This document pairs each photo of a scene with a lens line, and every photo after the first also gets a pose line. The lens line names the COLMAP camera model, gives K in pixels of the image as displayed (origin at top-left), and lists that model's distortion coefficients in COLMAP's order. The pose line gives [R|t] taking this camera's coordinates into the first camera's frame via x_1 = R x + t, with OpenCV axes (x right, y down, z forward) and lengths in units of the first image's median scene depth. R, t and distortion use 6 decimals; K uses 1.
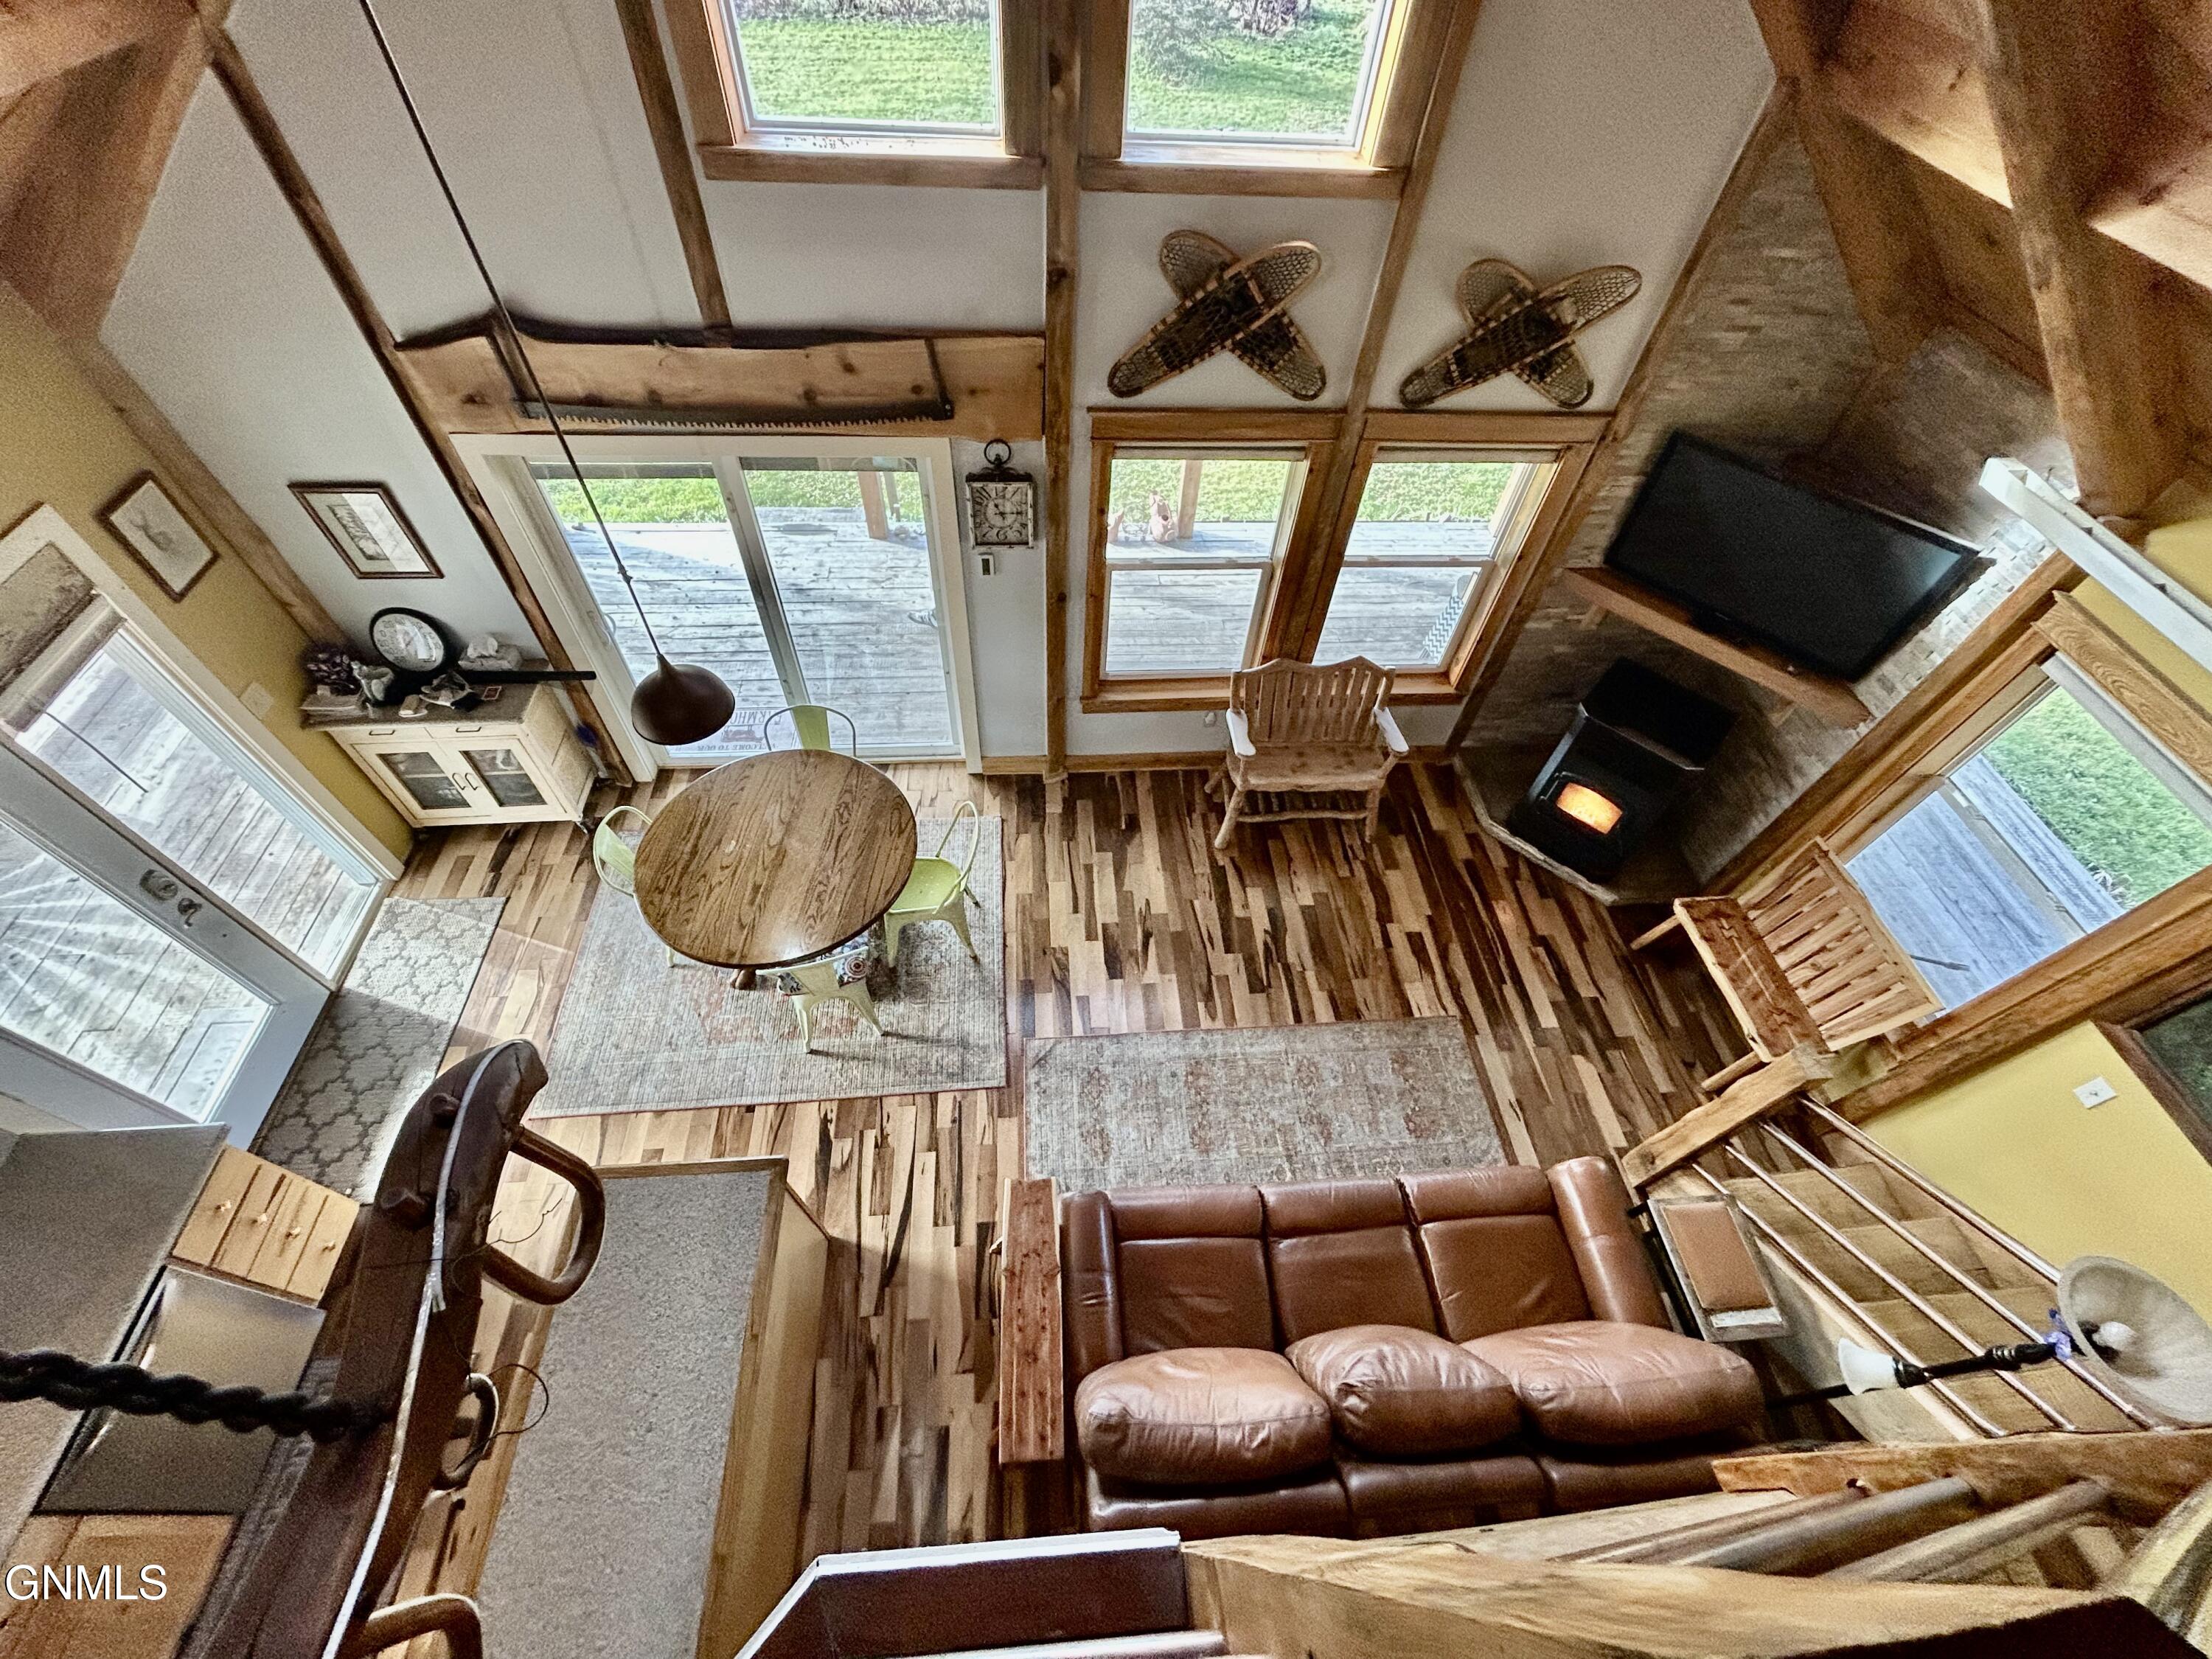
lens RADIAL K [[889.7, 0, 1106.4], [0, 889.7, 832.1], [0, 0, 1]] dist [0.001647, 0.000472]
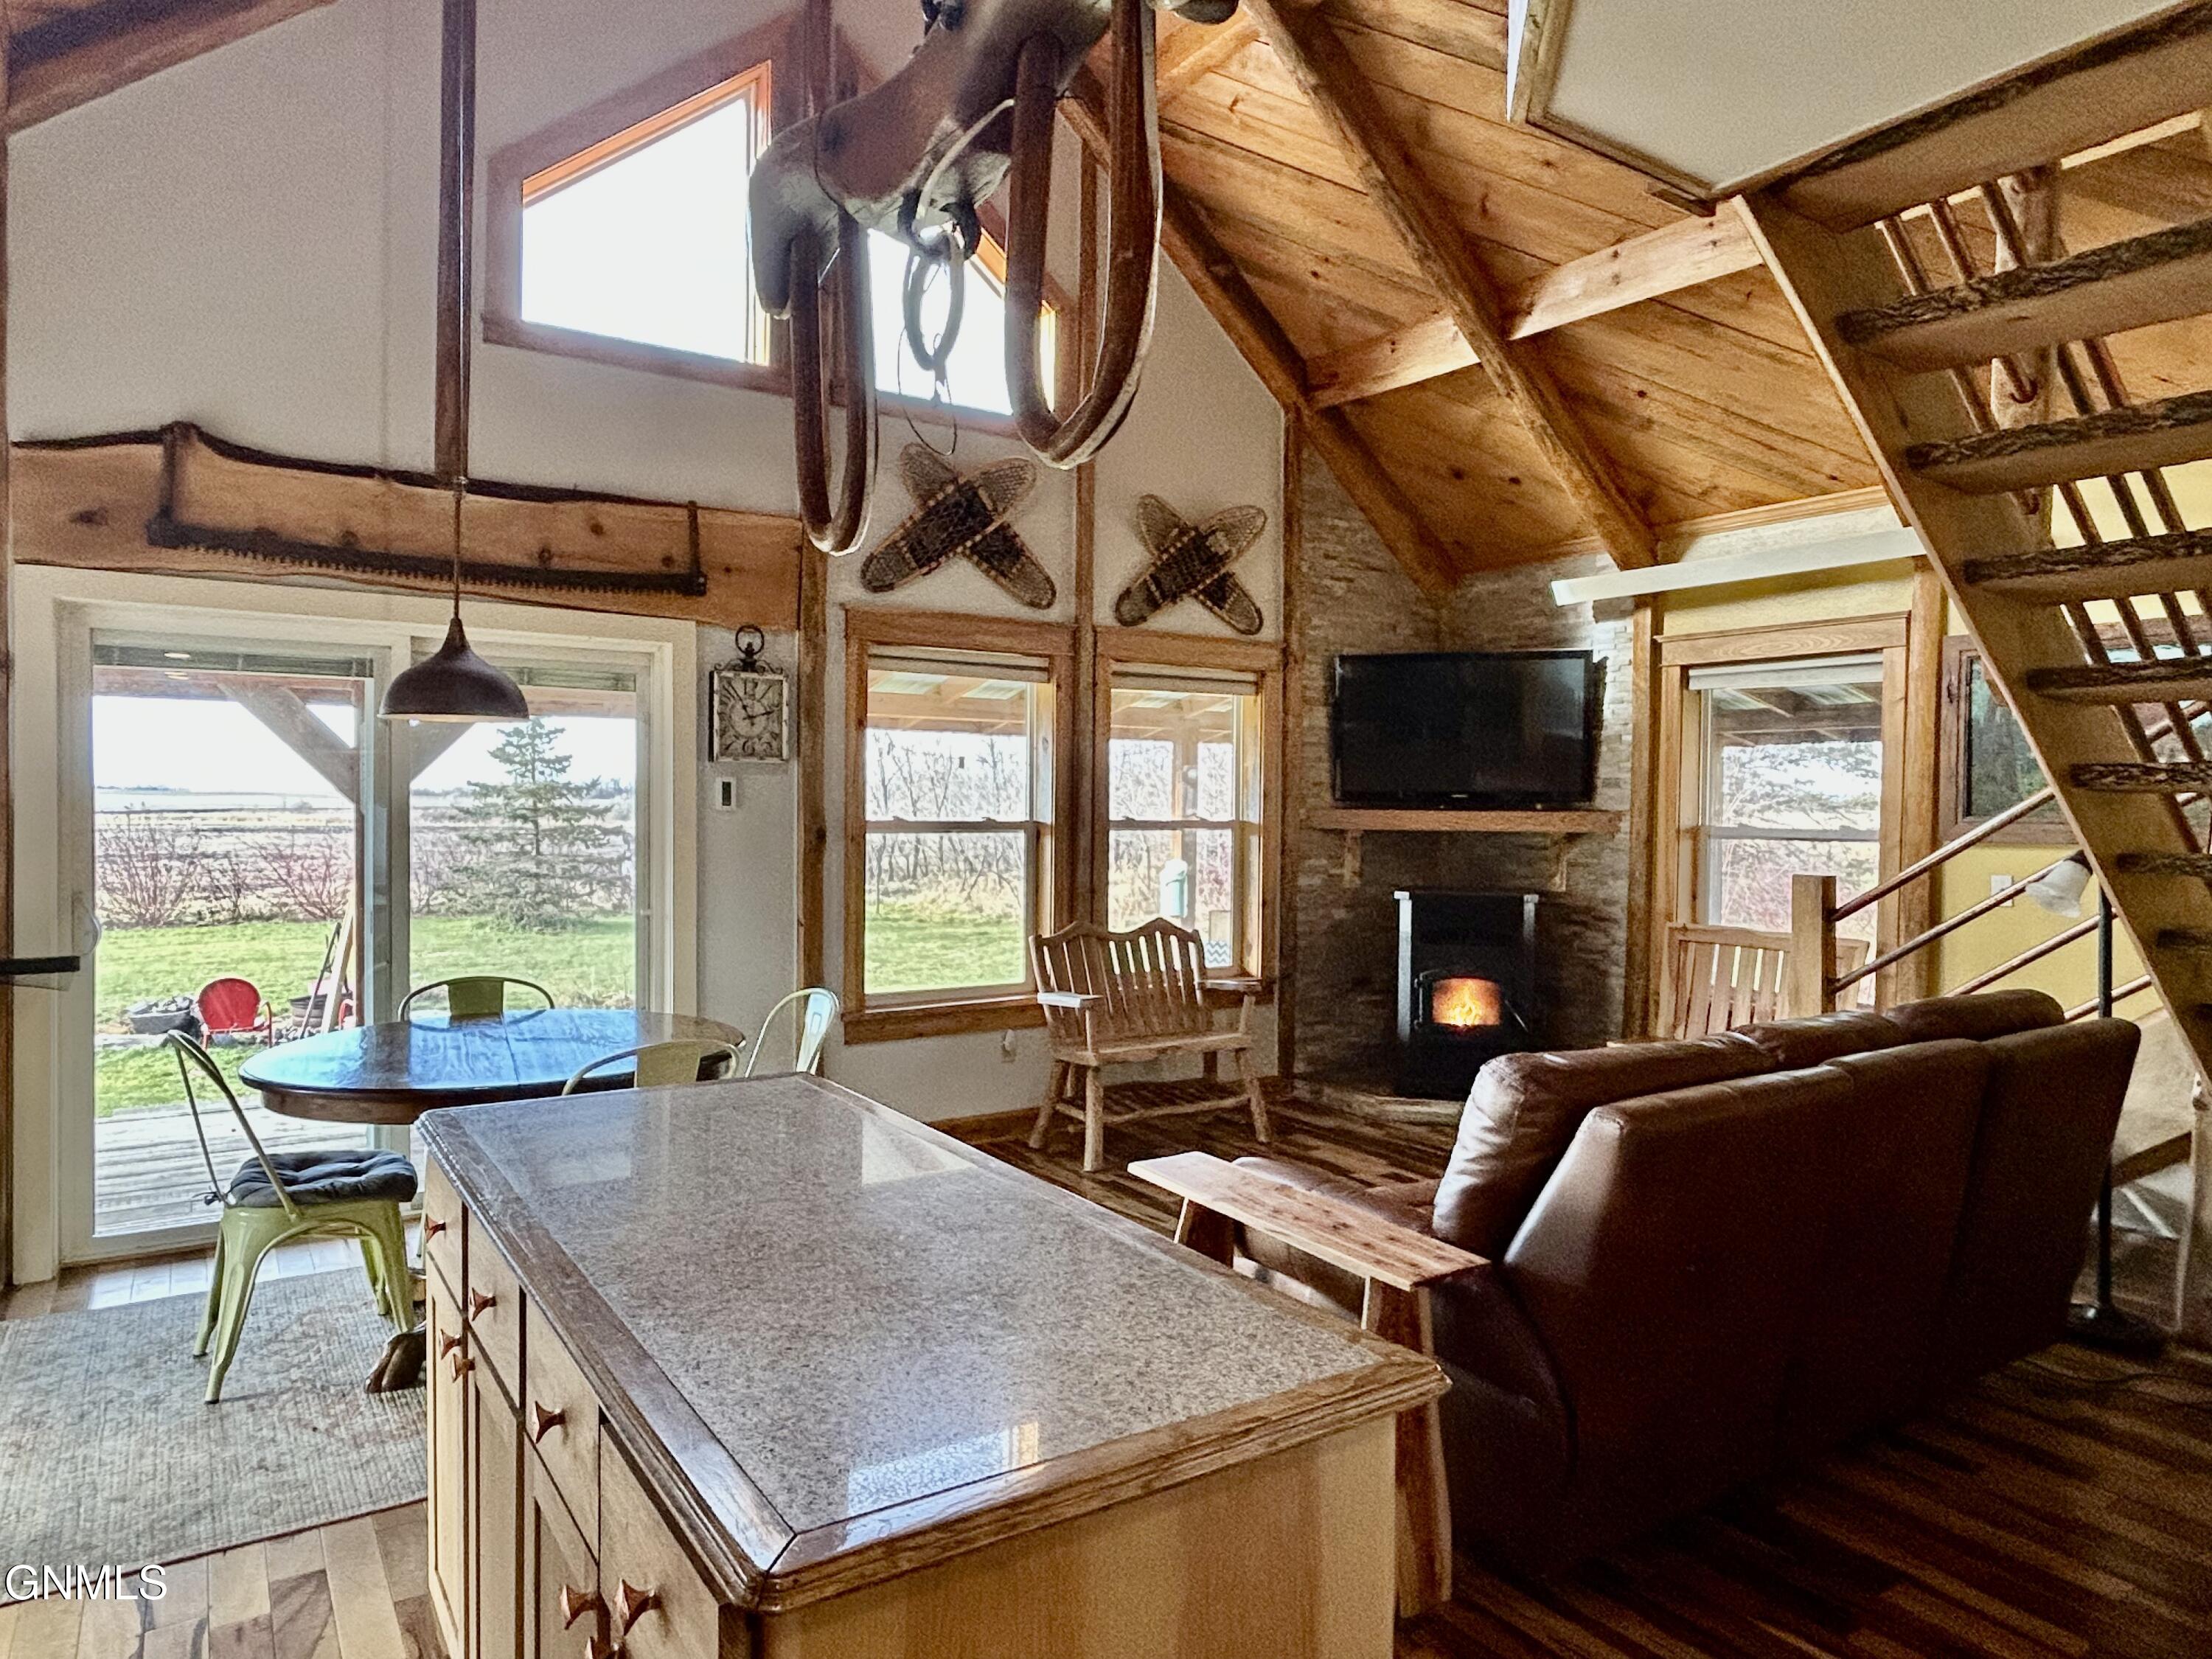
lens RADIAL K [[1365.5, 0, 1102.6], [0, 1365.5, 829.8], [0, 0, 1]] dist [0.007034, -0.005323]
pose [[0.871391, -0.052437, 0.487779, -0.501380], [0.407227, 0.631768, -0.659573, 0.750886], [-0.273577, 0.773382, 0.571870, 0.278281]]
